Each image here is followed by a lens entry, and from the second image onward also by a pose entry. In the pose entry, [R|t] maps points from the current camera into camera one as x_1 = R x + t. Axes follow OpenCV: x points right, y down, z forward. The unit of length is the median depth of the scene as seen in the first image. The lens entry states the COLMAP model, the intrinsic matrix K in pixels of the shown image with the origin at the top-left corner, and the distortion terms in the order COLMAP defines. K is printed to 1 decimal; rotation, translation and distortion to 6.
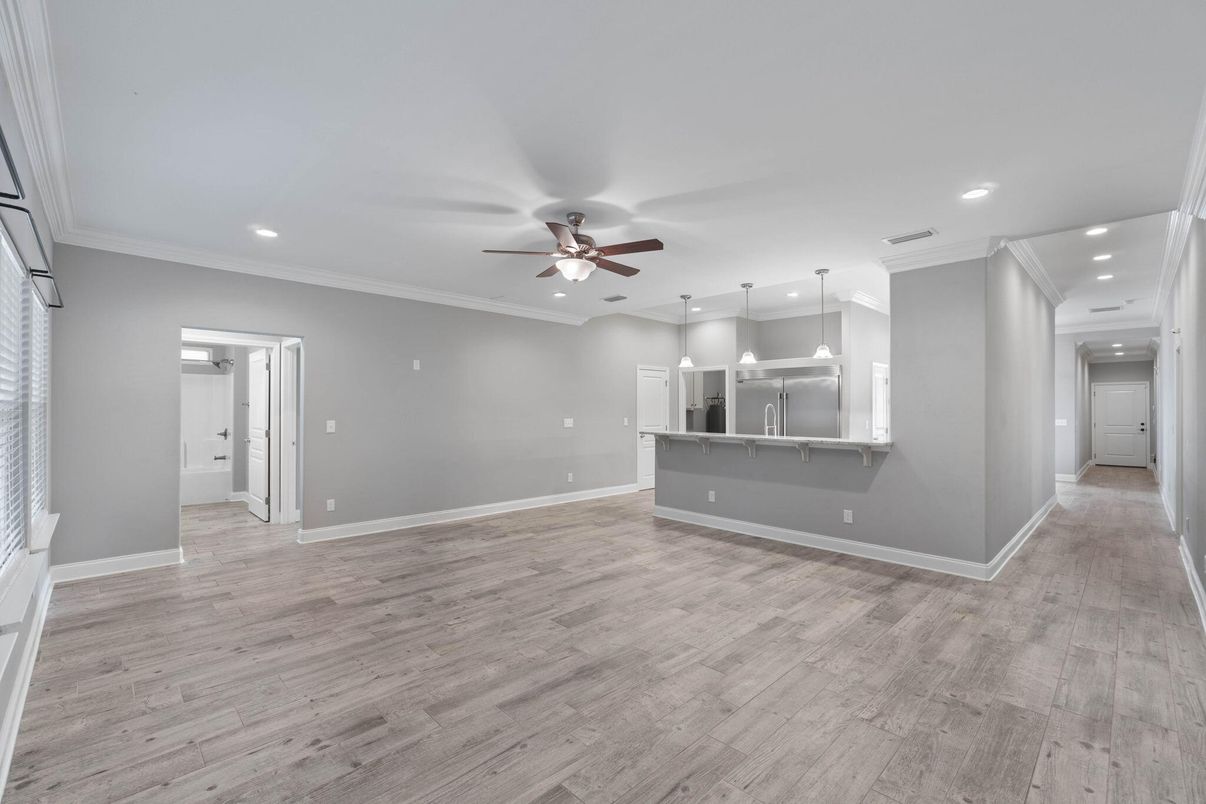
lens RADIAL K [[524.0, 0, 603.7], [0, 524.0, 406.8], [0, 0, 1]] dist [0.003433, -0.000125]
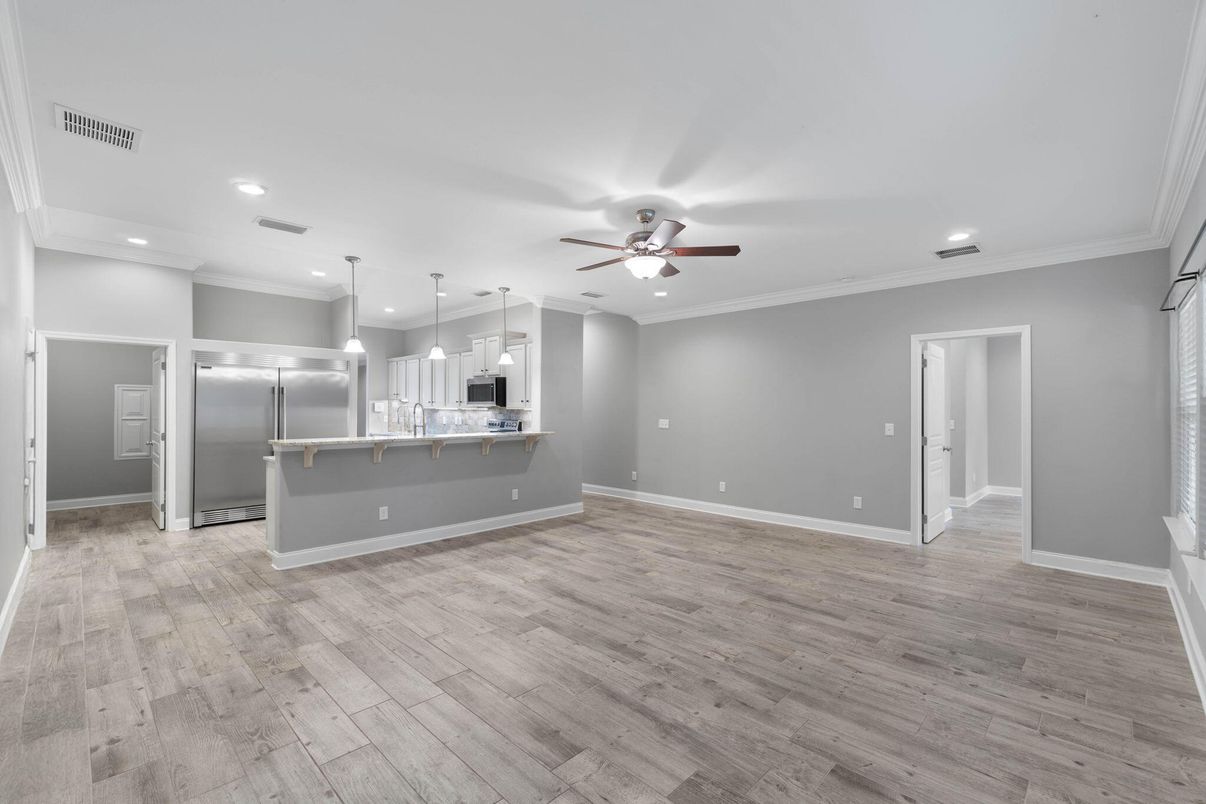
lens RADIAL K [[524.0, 0, 614.2], [0, 524.0, 405.5], [0, 0, 1]] dist [0.003433, -0.000125]
pose [[-0.047434, 0.001418, 0.998873, -1.034740], [-0.008521, 0.999962, -0.001824, -0.000172], [-0.998838, -0.008598, -0.047420, 1.103773]]
